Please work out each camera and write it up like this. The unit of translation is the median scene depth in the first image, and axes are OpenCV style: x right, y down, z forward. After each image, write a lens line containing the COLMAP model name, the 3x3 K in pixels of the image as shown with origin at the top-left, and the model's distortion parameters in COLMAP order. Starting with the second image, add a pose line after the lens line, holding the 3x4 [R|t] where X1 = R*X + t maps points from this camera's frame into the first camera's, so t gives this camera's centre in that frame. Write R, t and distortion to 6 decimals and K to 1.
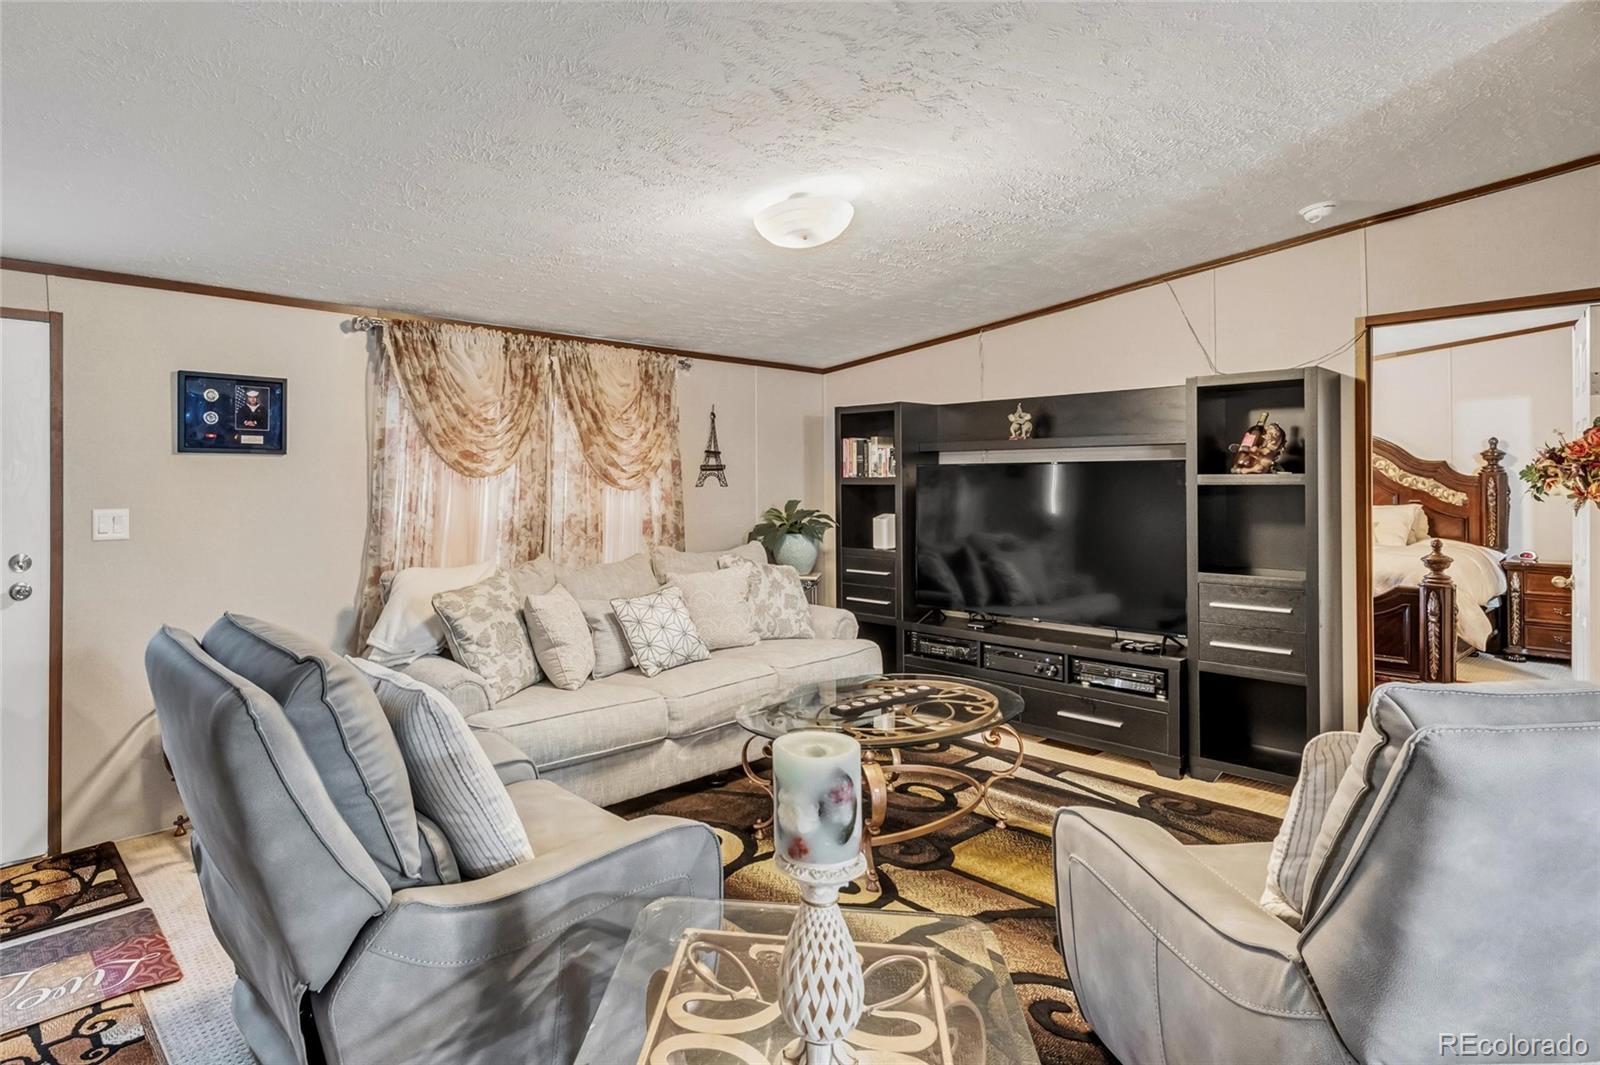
lens RADIAL K [[872.3, 0, 723.1], [0, 872.3, 479.4], [0, 0, 1]] dist [0.005877, -0.001547]
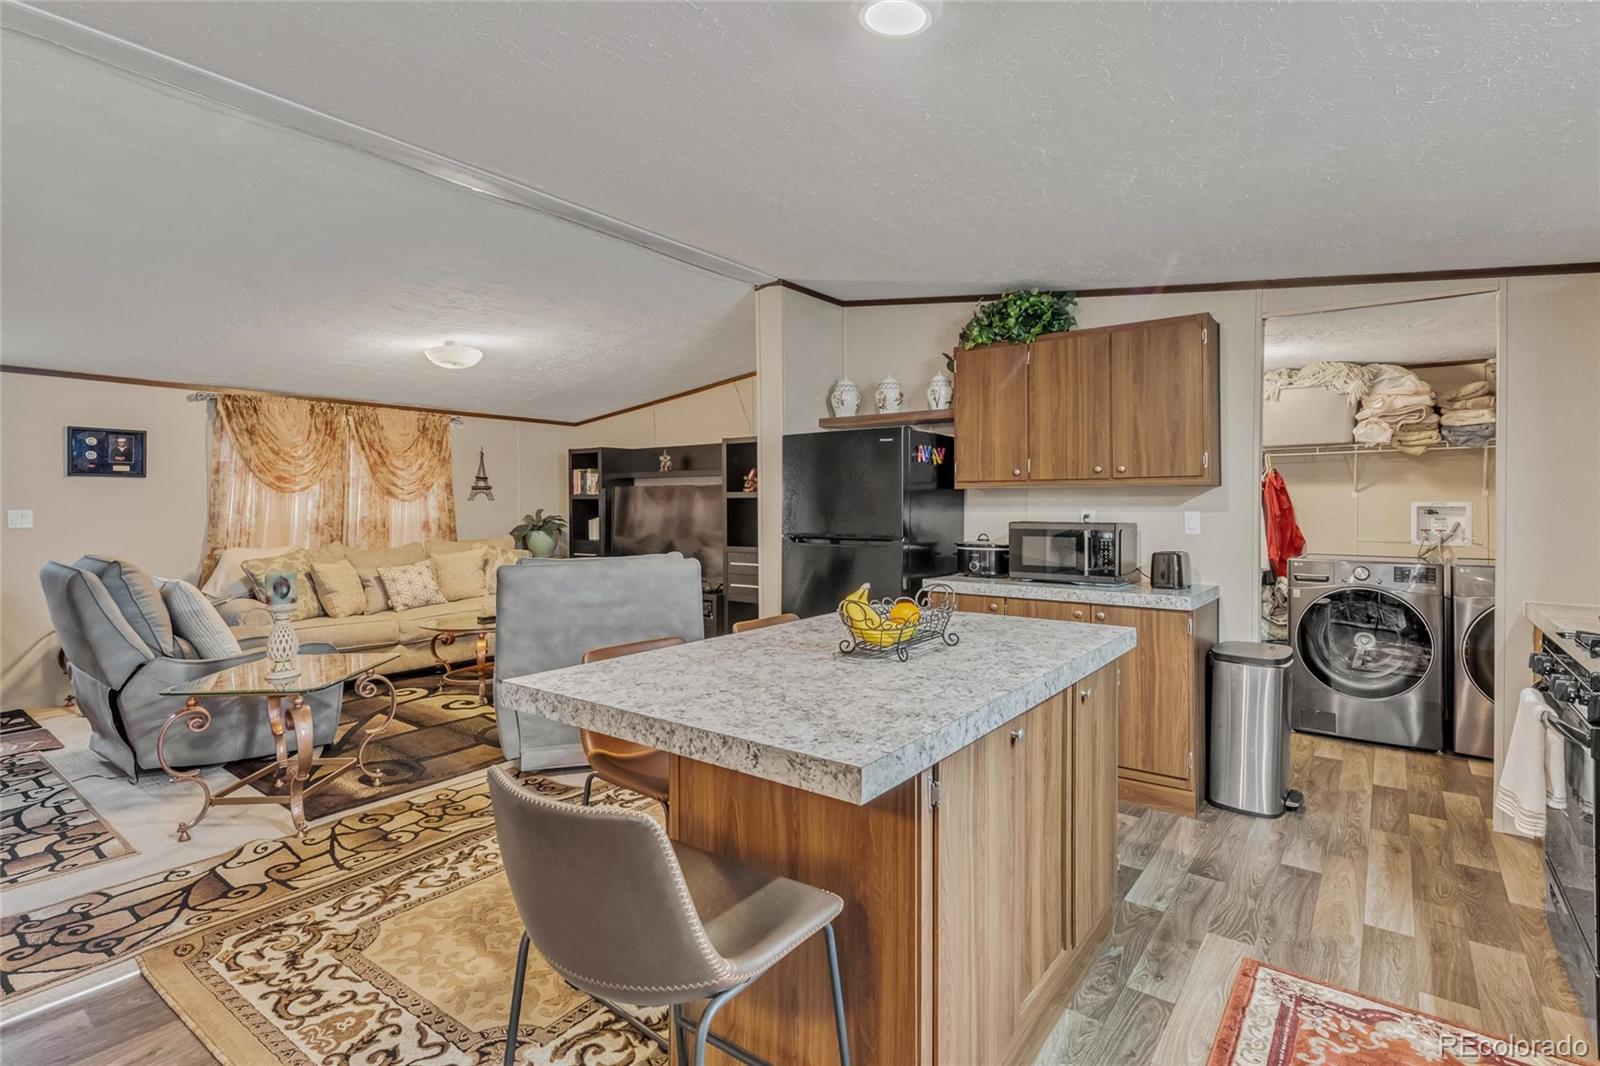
lens RADIAL K [[770.4, 0, 805.0], [0, 770.4, 504.7], [0, 0, 1]] dist [0.010190, -0.003805]
pose [[0.983474, 0.001363, 0.181043, 0.410850], [-0.002307, 0.999985, 0.005002, 0.011064], [-0.181033, -0.005337, 0.983463, -0.590466]]
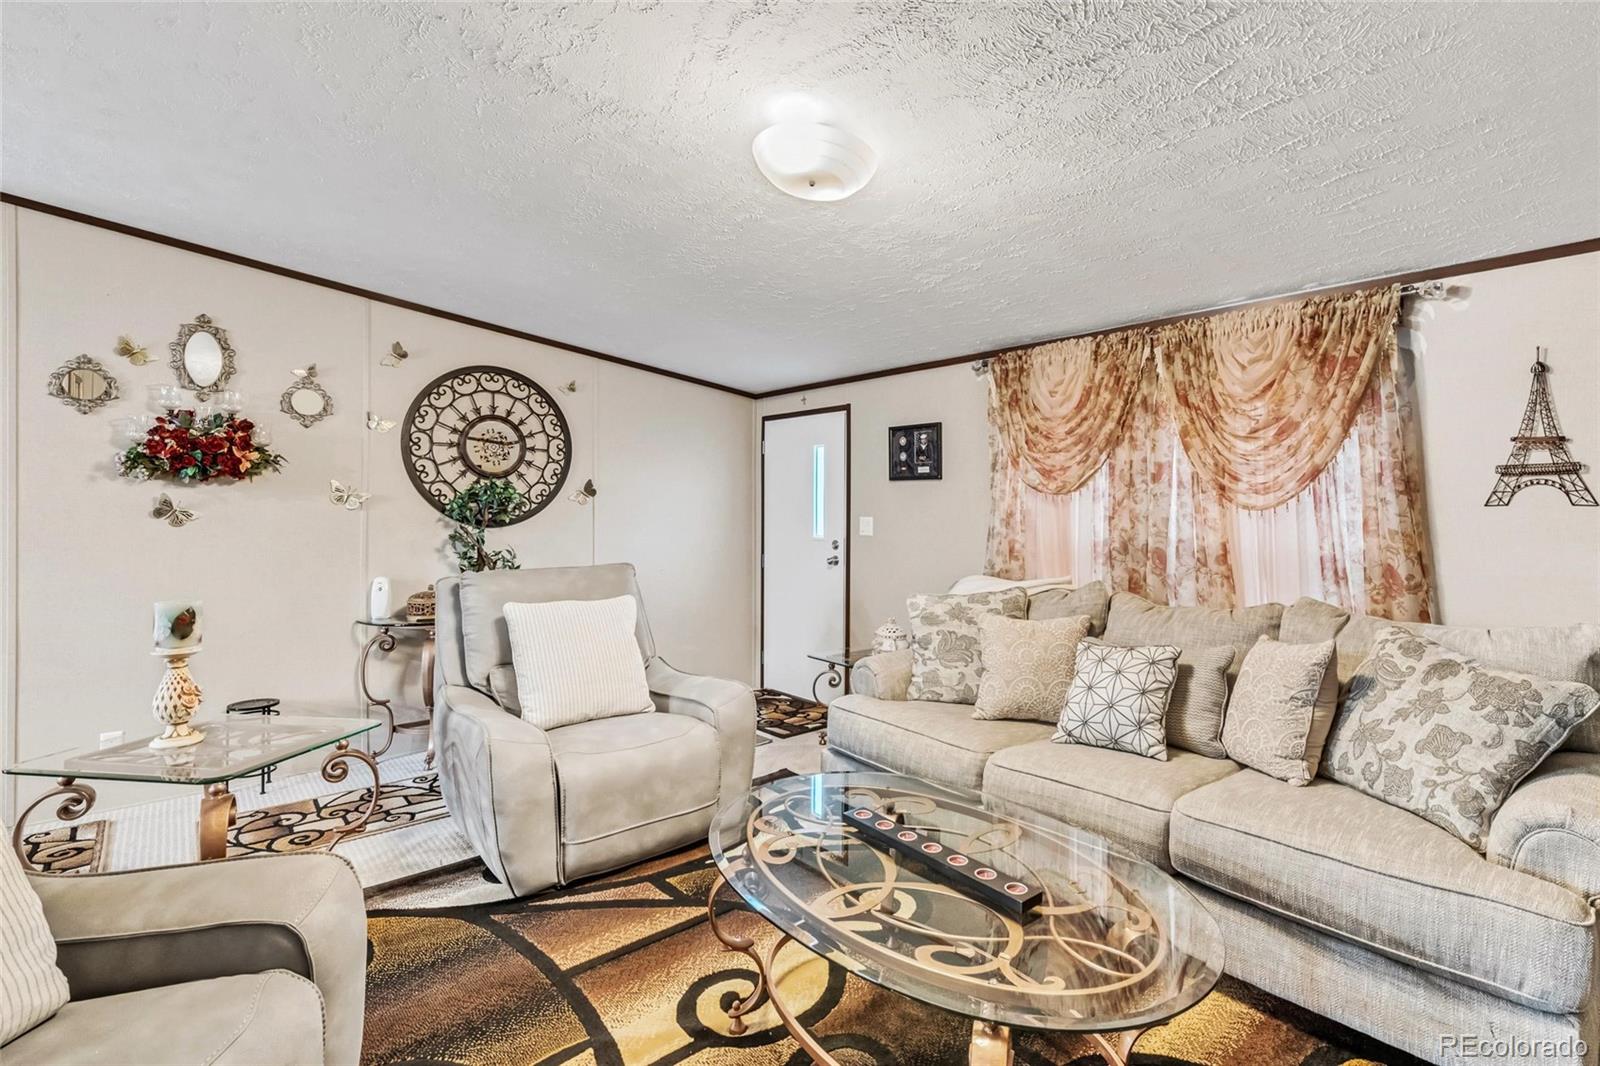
lens RADIAL K [[757.0, 0, 850.3], [0, 757.0, 504.1], [0, 0, 1]] dist [0.002244, 0.000544]
pose [[-0.008187, -0.002215, -0.999964, 0.604156], [0.000459, 0.999997, -0.002219, 0.010755], [0.999966, -0.000477, -0.008186, 0.814031]]
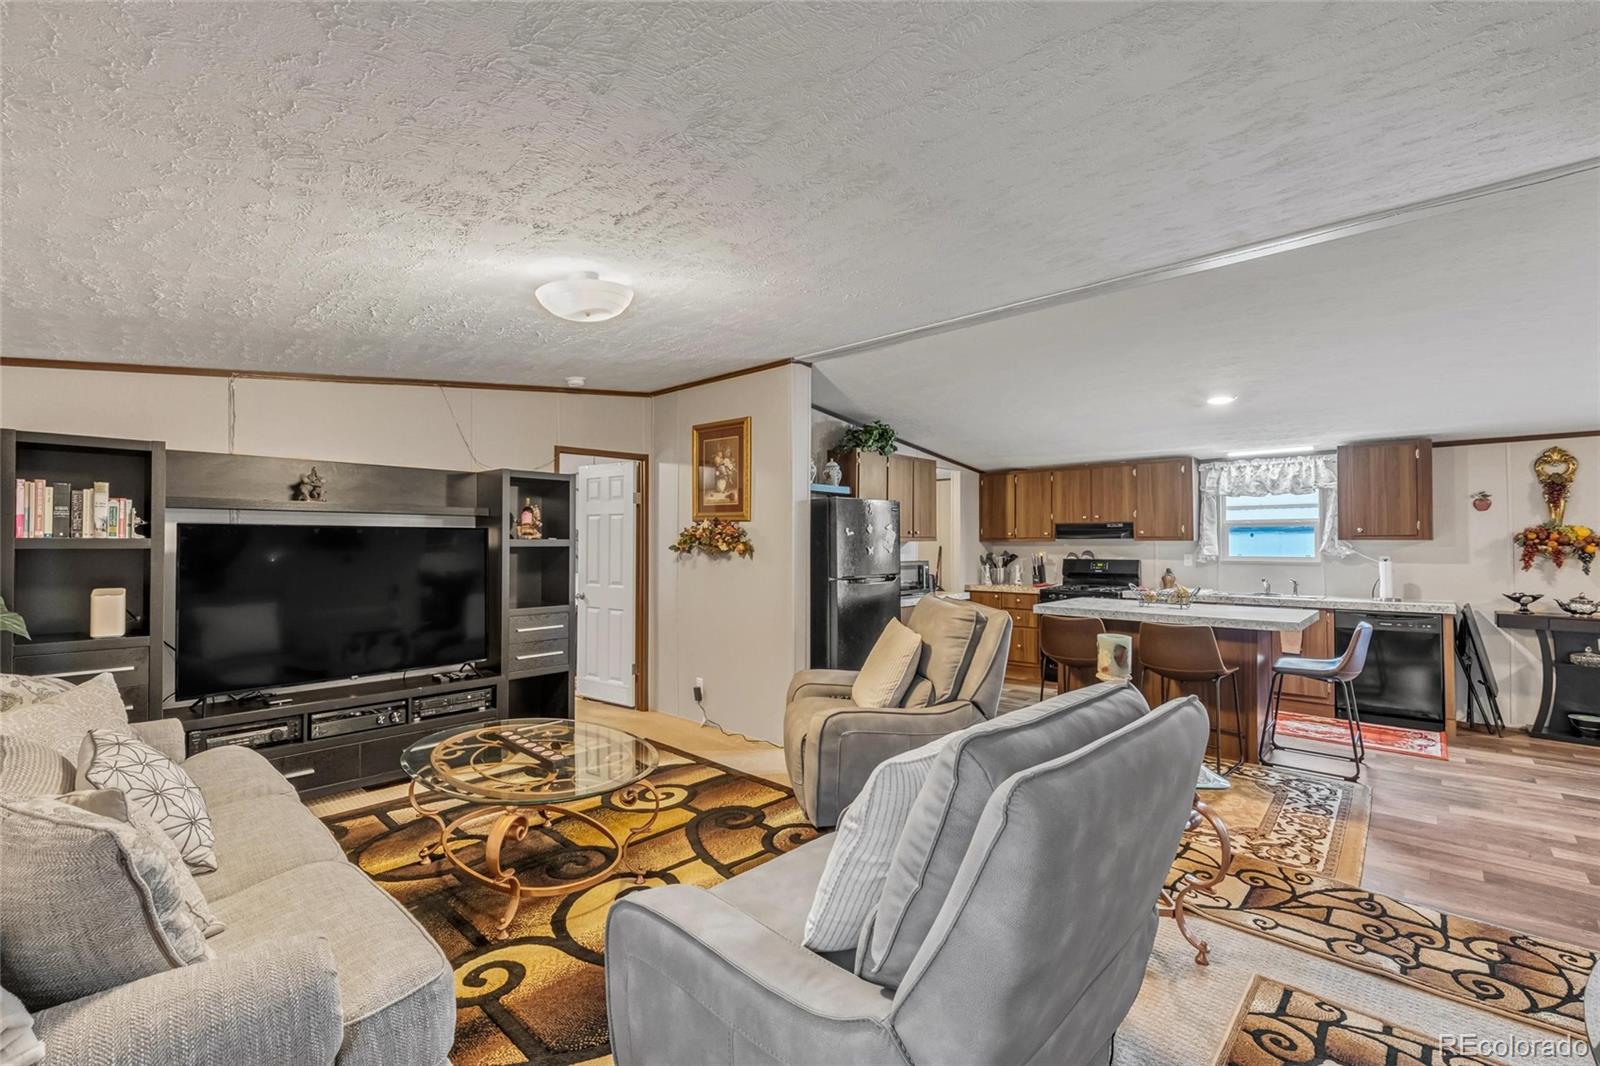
lens RADIAL K [[684.7, 0, 795.0], [0, 684.7, 532.2], [0, 0, 1]] dist [-0.003524, -0.001381]
pose [[-0.074445, 0.019739, 0.997030, -0.583019], [-0.002352, 0.999798, -0.019970, 0.003805], [-0.997222, -0.003831, -0.074383, 0.631777]]
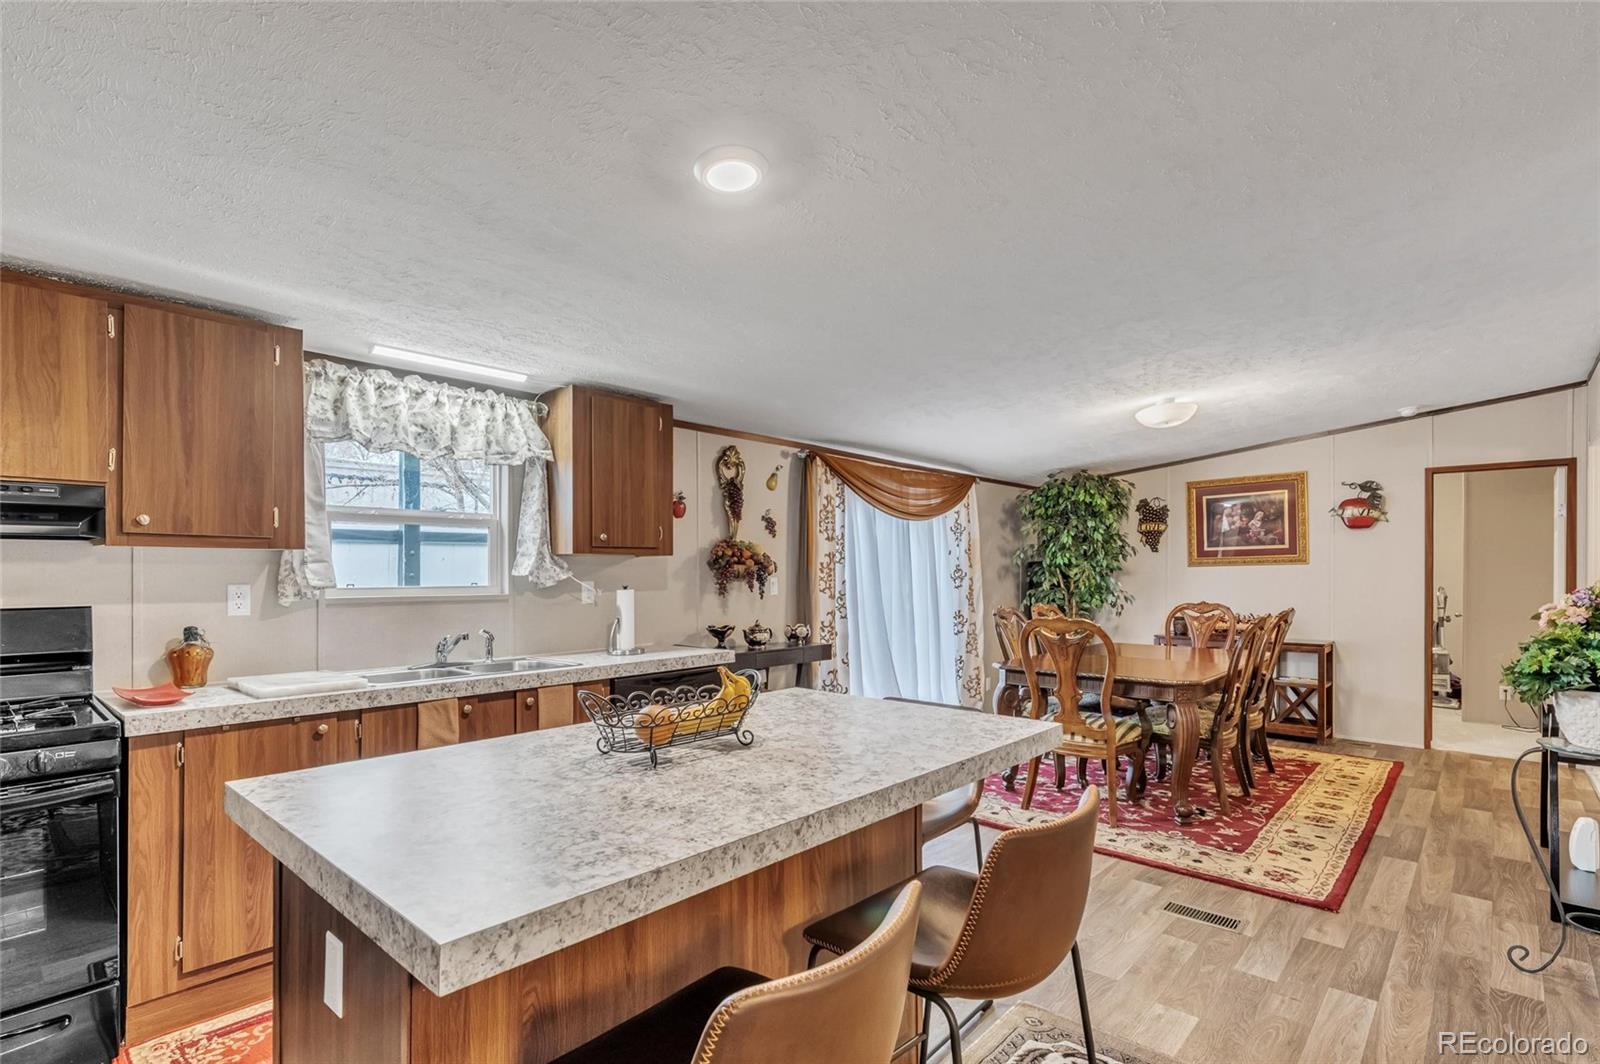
lens RADIAL K [[770.4, 0, 819.2], [0, 770.4, 571.3], [0, 0, 1]] dist [0.010190, -0.003805]
pose [[-0.994182, 0.003819, -0.107644, 0.535920], [0.004136, 0.999988, -0.002727, 0.012919], [0.107632, -0.003156, -0.994186, 0.327794]]
